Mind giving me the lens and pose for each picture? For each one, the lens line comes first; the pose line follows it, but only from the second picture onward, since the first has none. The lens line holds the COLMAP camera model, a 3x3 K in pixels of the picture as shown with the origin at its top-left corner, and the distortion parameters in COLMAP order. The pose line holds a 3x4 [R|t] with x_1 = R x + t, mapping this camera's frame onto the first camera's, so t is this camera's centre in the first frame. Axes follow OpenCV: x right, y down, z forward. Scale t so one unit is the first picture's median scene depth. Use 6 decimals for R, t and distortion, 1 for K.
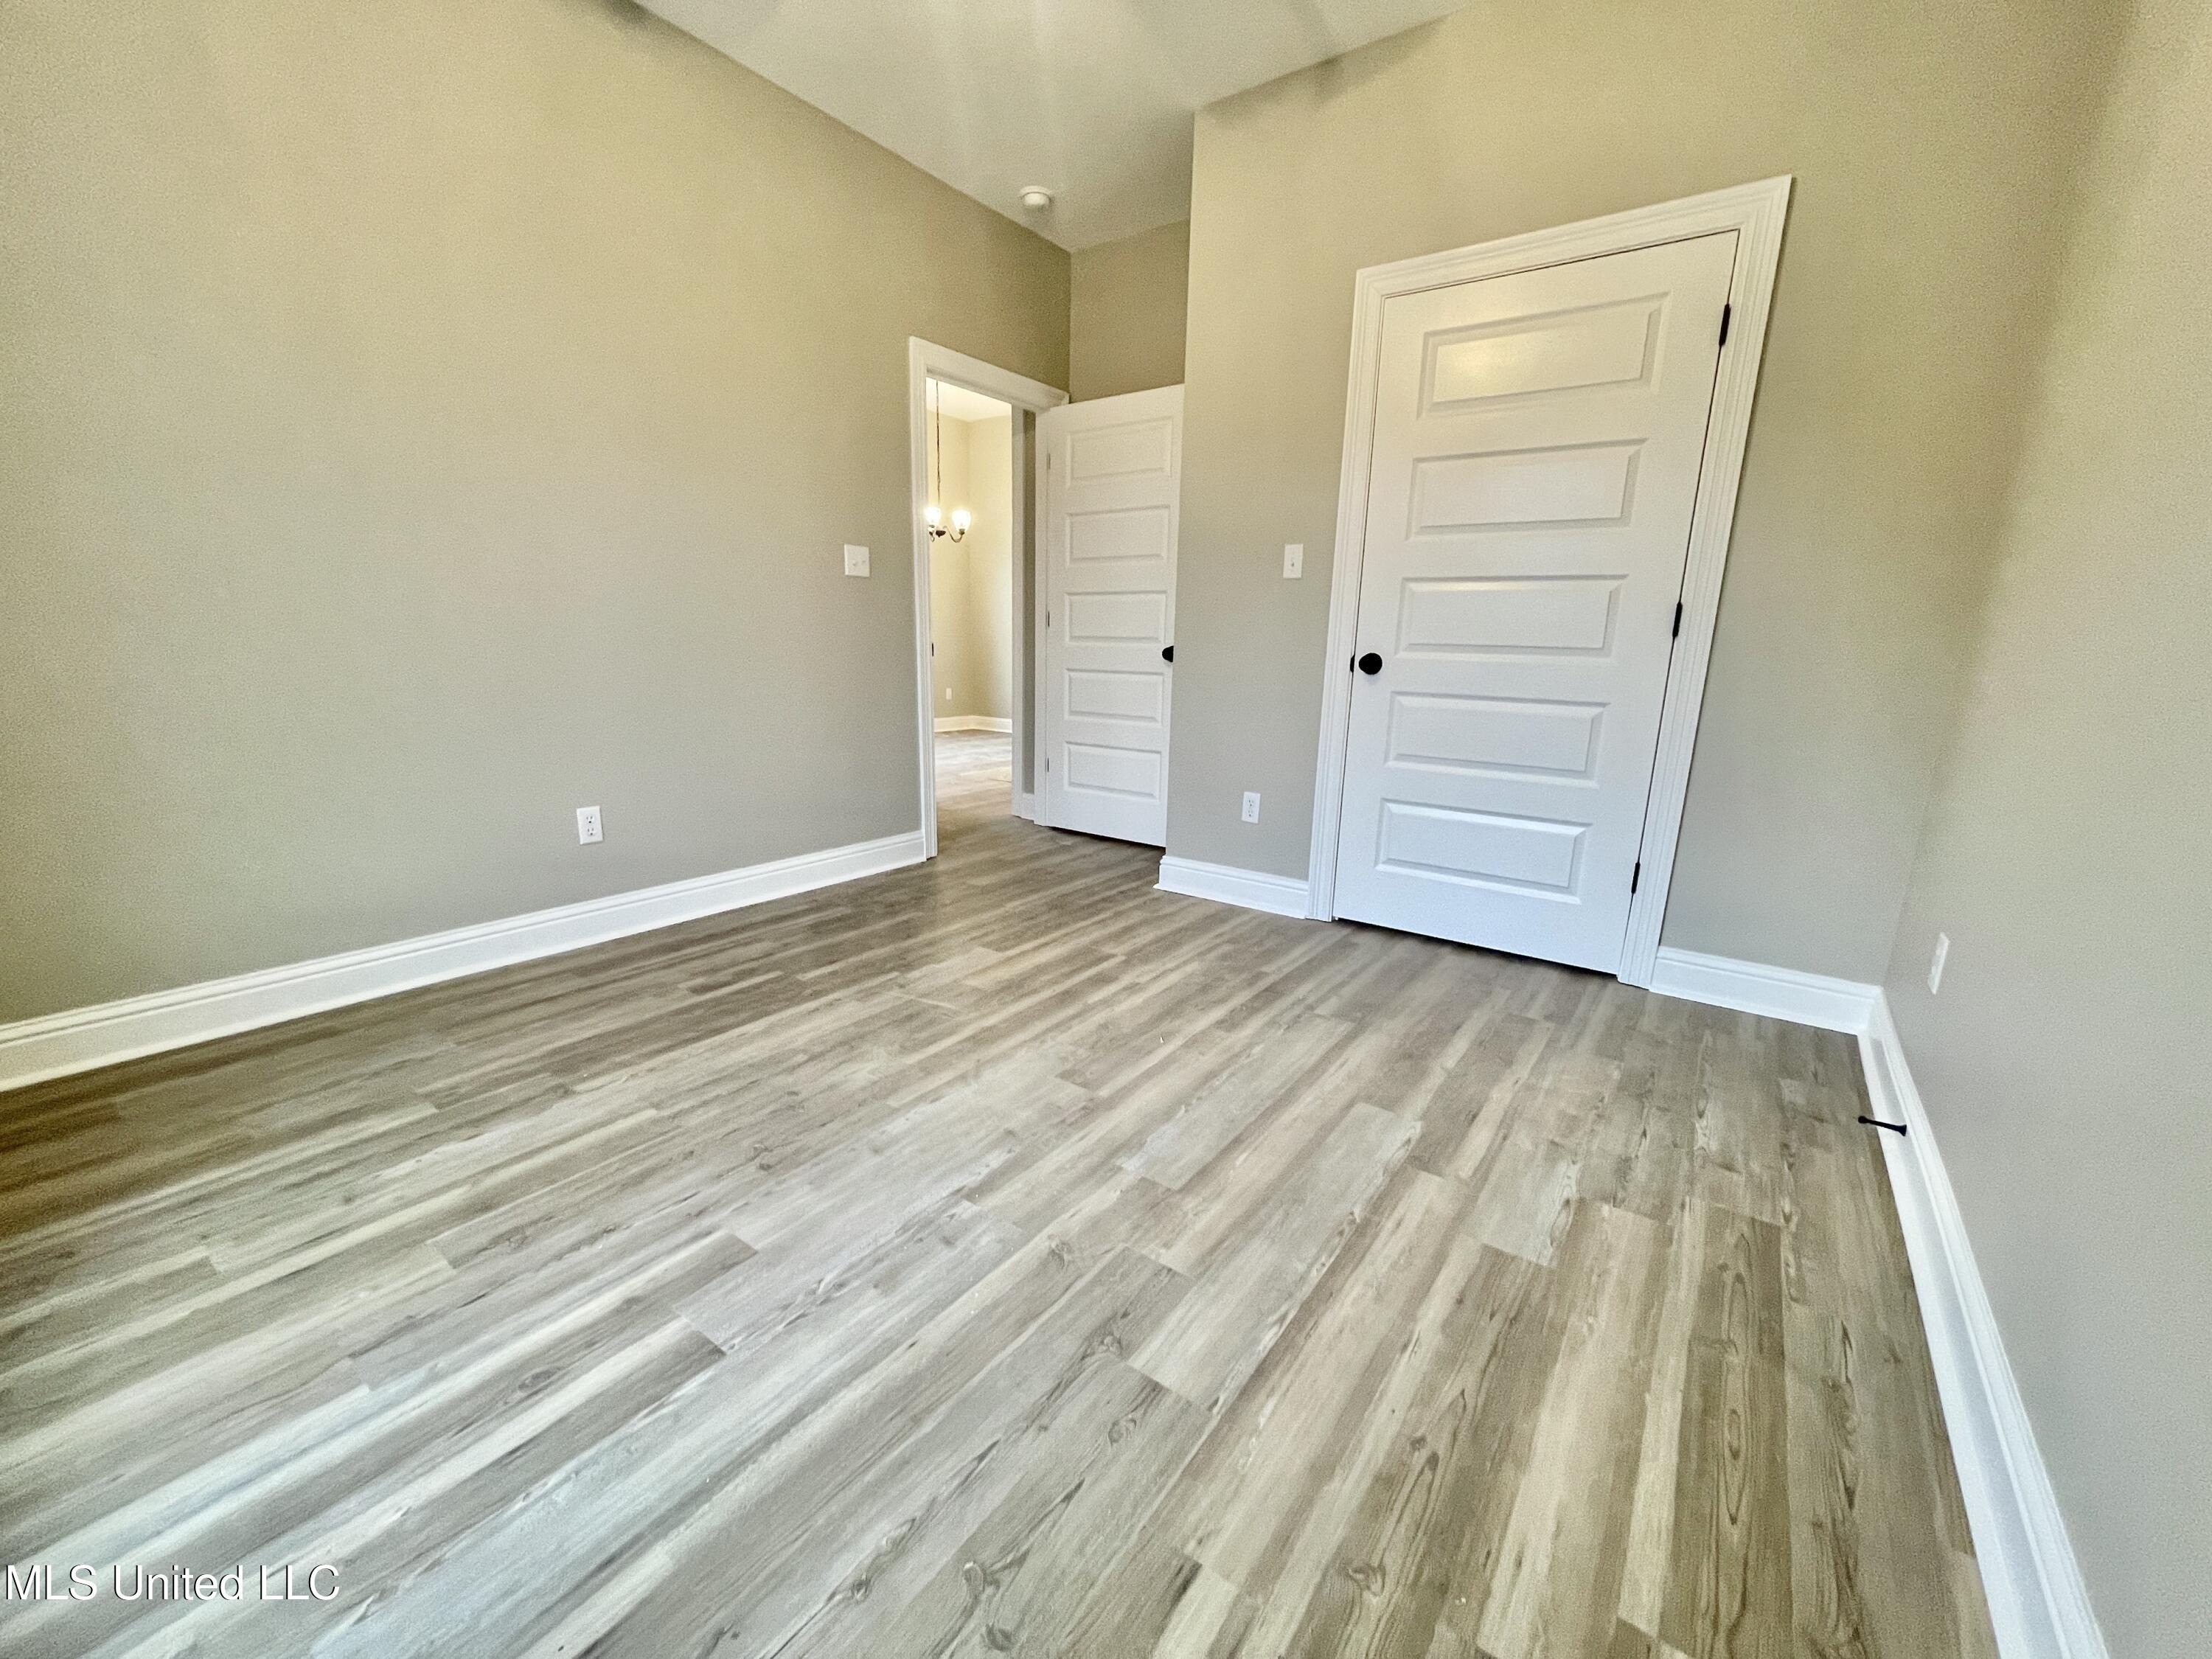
lens RADIAL K [[889.7, 0, 1107.9], [0, 889.7, 830.2], [0, 0, 1]] dist [-0.002006, 0.000219]
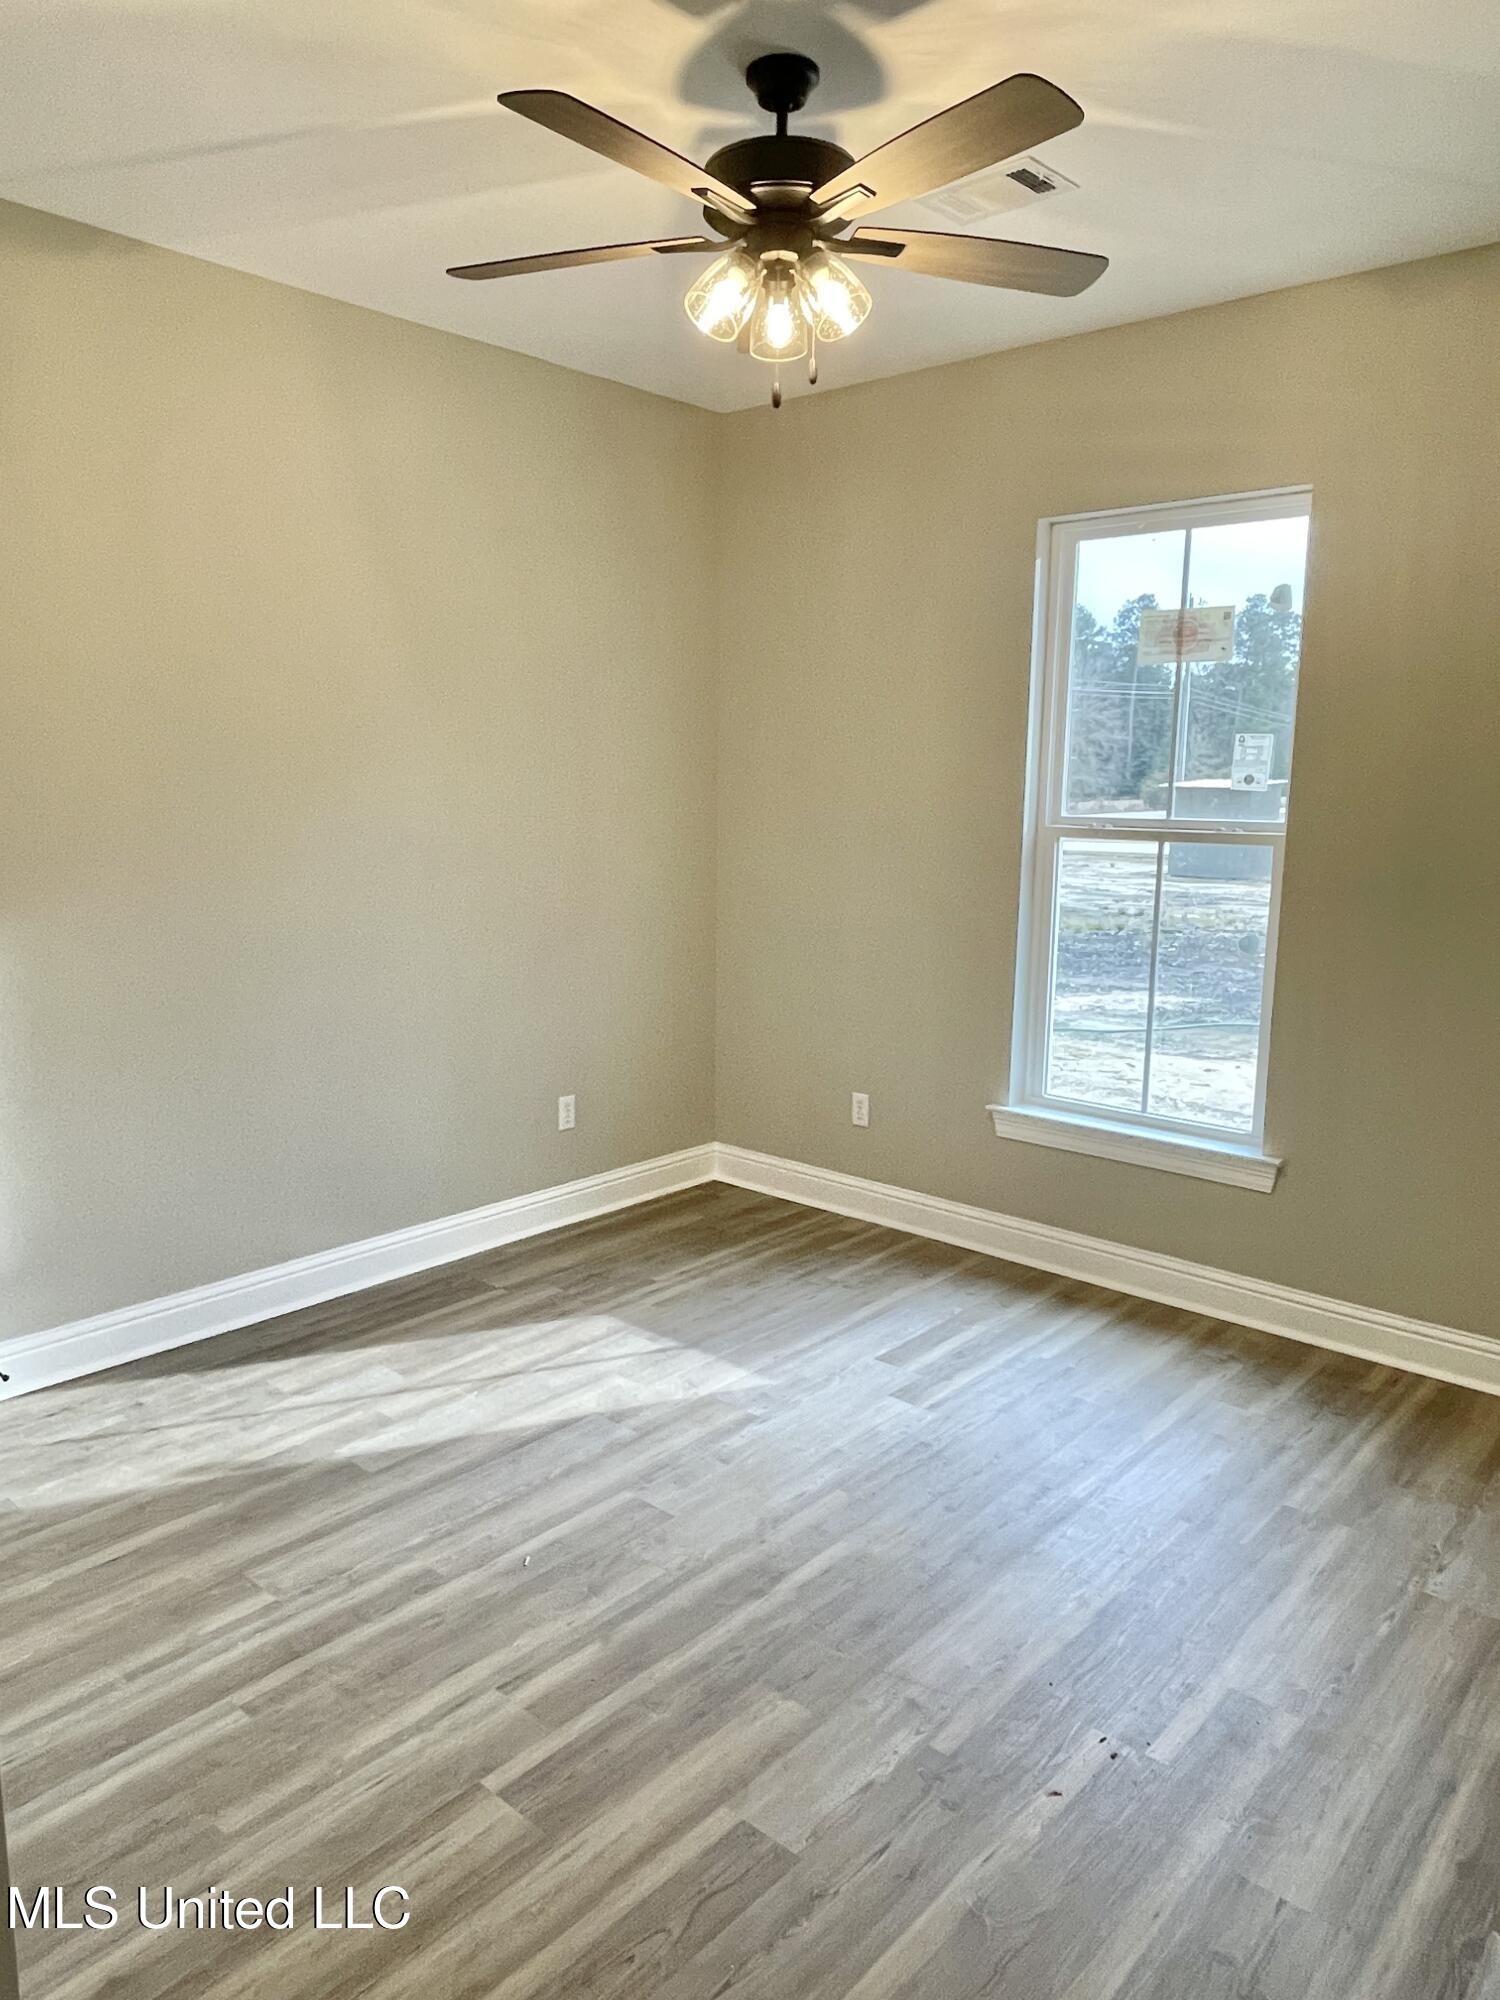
lens RADIAL K [[1351.7, 0, 745.0], [0, 1351.7, 1003.1], [0, 0, 1]] dist [-0.009595, -0.002002]
pose [[-0.995238, -0.050275, 0.083513, -0.193810], [-0.015362, 0.926923, 0.374937, -0.631833], [-0.096260, 0.371868, -0.923281, 1.826973]]
